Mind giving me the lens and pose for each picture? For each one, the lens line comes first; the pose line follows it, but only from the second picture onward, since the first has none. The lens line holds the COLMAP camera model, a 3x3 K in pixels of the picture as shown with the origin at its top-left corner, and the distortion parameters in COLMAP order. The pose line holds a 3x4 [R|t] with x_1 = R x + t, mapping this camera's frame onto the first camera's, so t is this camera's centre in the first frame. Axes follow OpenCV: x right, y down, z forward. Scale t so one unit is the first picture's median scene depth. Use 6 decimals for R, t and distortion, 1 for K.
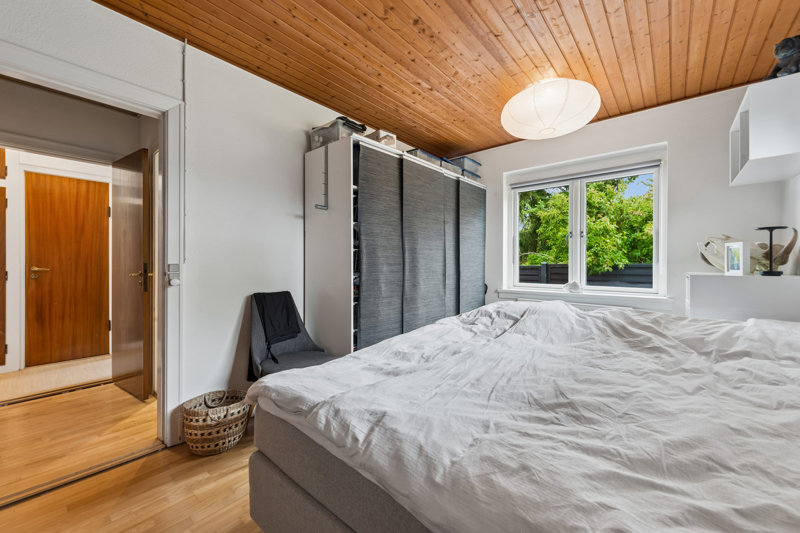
lens RADIAL K [[319.5, 0, 403.9], [0, 319.5, 264.1], [0, 0, 1]] dist [0.015994, 0.000103]
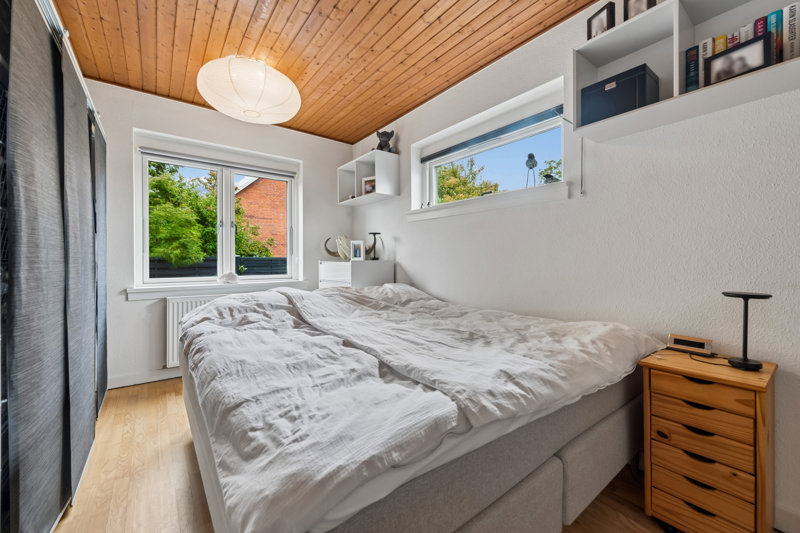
lens RADIAL K [[319.5, 0, 404.1], [0, 319.5, 261.4], [0, 0, 1]] dist [0.015994, 0.000103]
pose [[0.201671, -0.009037, 0.979412, -0.541010], [0.006595, 0.999947, 0.007869, 0.029143], [-0.979431, 0.004872, 0.201720, 0.484802]]
